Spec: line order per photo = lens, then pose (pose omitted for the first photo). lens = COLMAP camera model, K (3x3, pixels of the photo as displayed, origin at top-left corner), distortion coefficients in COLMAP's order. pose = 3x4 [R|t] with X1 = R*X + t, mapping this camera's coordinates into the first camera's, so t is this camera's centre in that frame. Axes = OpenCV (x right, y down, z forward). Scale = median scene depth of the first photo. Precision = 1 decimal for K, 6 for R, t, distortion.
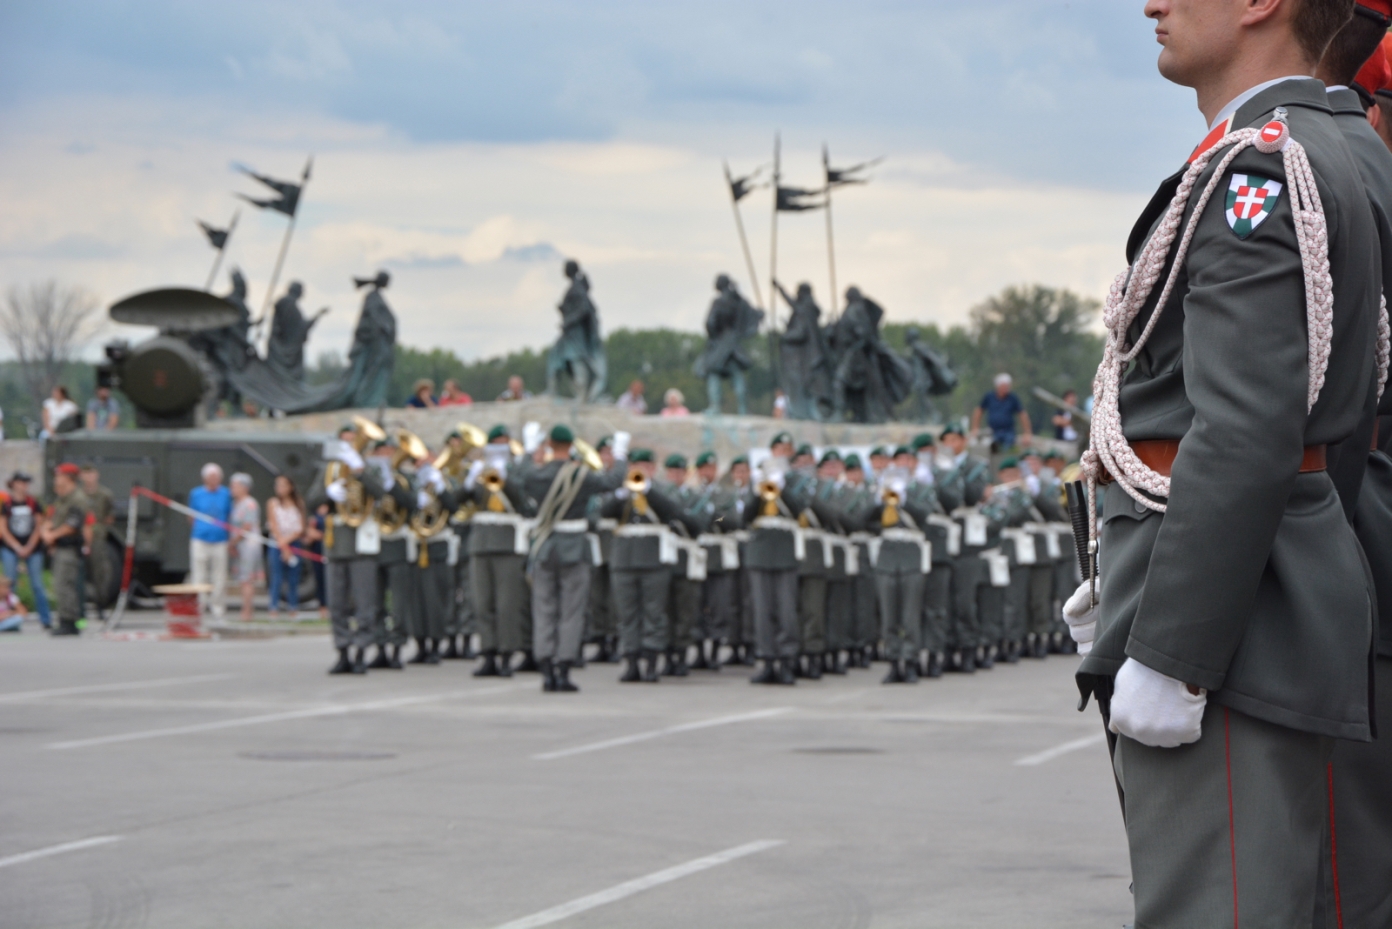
lens RADIAL K [[4401.4, 0, 696.0], [0, 4401.4, 464.5], [0, 0, 1]] dist [0.935633, -0.252240]
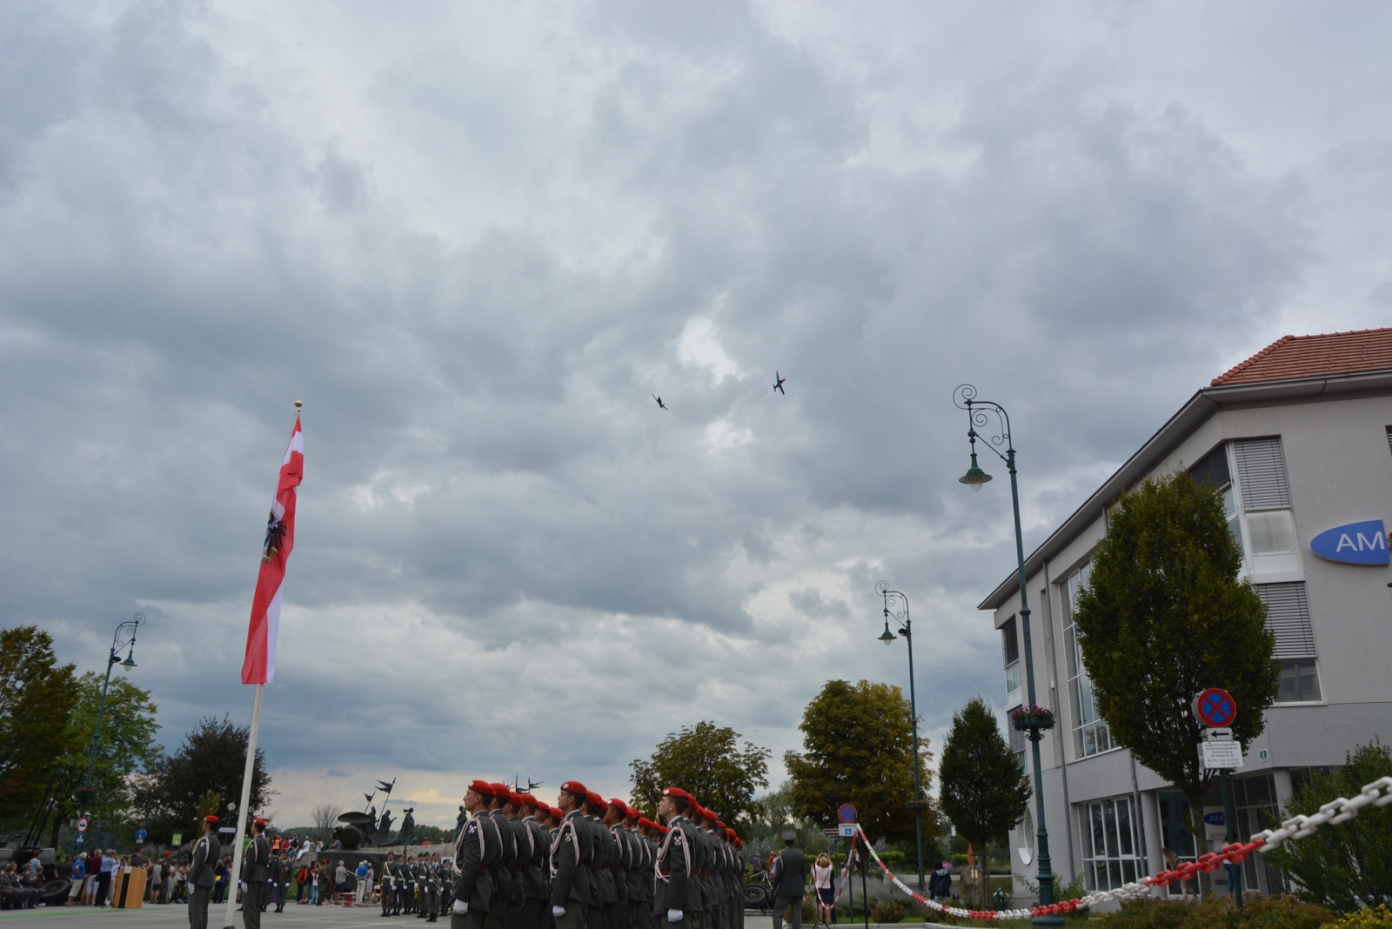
lens RADIAL K [[1188.5, 0, 700.3], [0, 1188.5, 438.2], [0, 0, 1]] dist [-0.143637, 0.156490]
pose [[0.988361, 0.057566, 0.140811, 0.018138], [-0.006010, 0.939690, -0.341975, -0.001246], [-0.152005, 0.337149, 0.929099, -0.090041]]
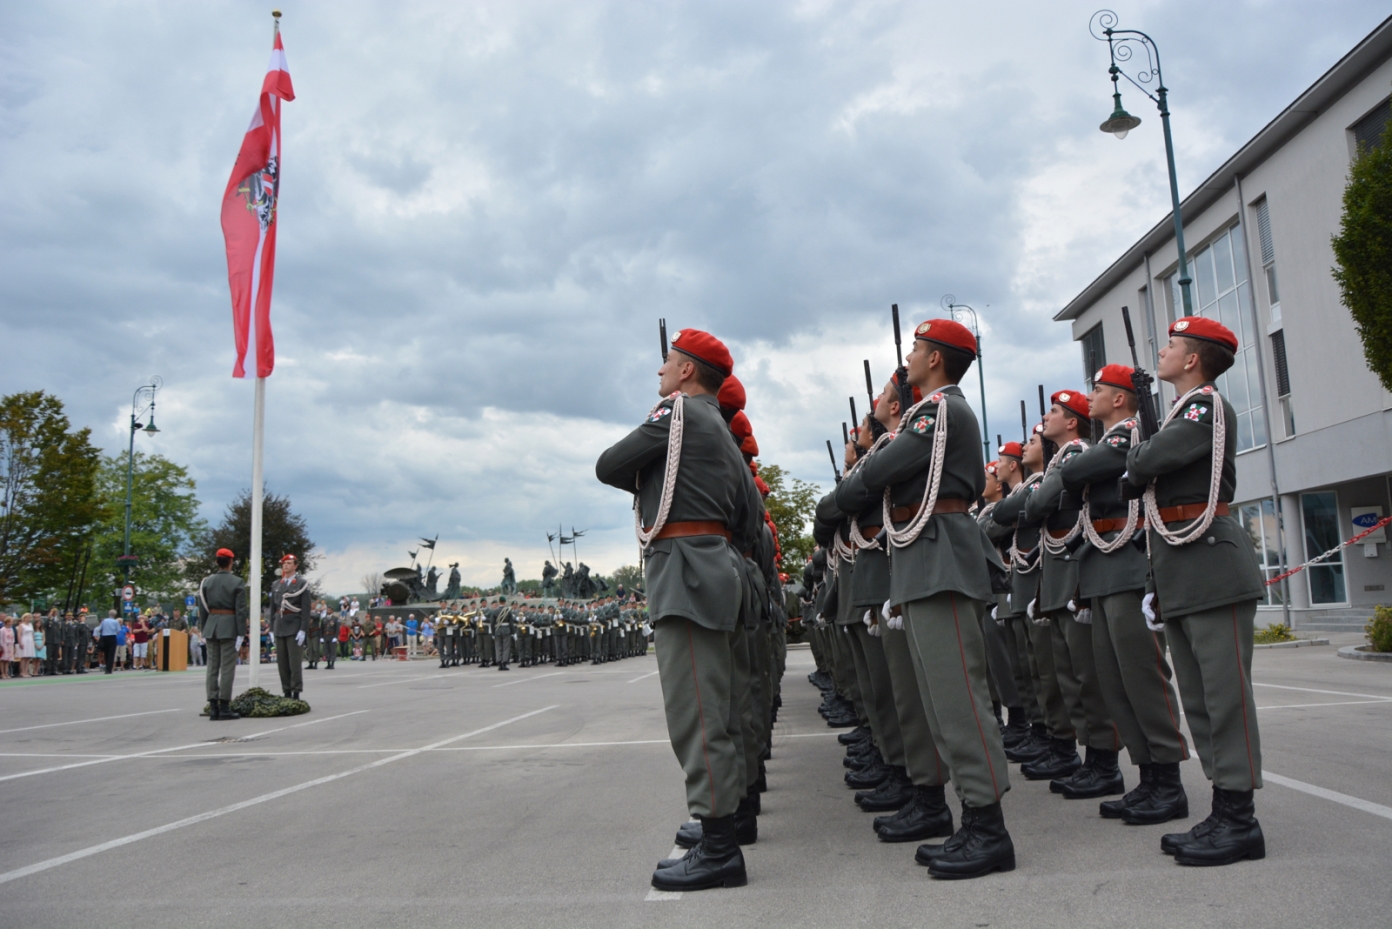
lens RADIAL K [[1122.0, 0, 696.0], [0, 1122.0, 464.5], [0, 0, 1]] dist [-0.151177, 0.124965]
pose [[0.990242, -0.020154, 0.137897, 0.002464], [0.038201, 0.990843, -0.129504, 0.004788], [-0.134024, 0.133508, 0.981944, 0.035629]]
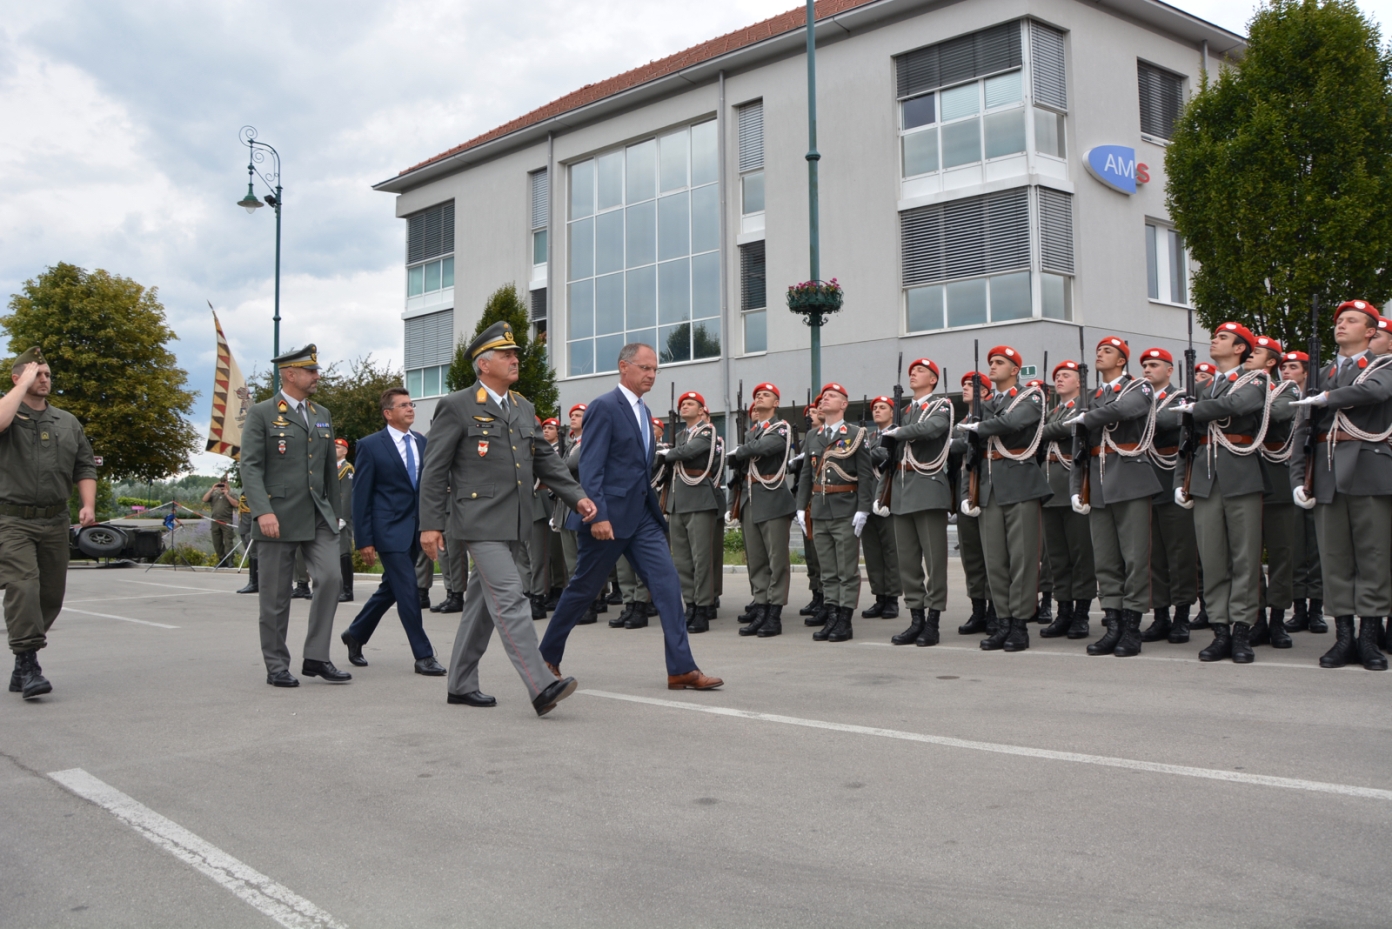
lens RADIAL K [[1122.0, 0, 696.0], [0, 1122.0, 464.5], [0, 0, 1]] dist [-0.151177, 0.124965]
pose [[0.533353, 0.039187, 0.844984, -0.083481], [0.004035, 0.998797, -0.048867, 0.010478], [-0.845883, 0.029473, 0.532554, 0.240377]]
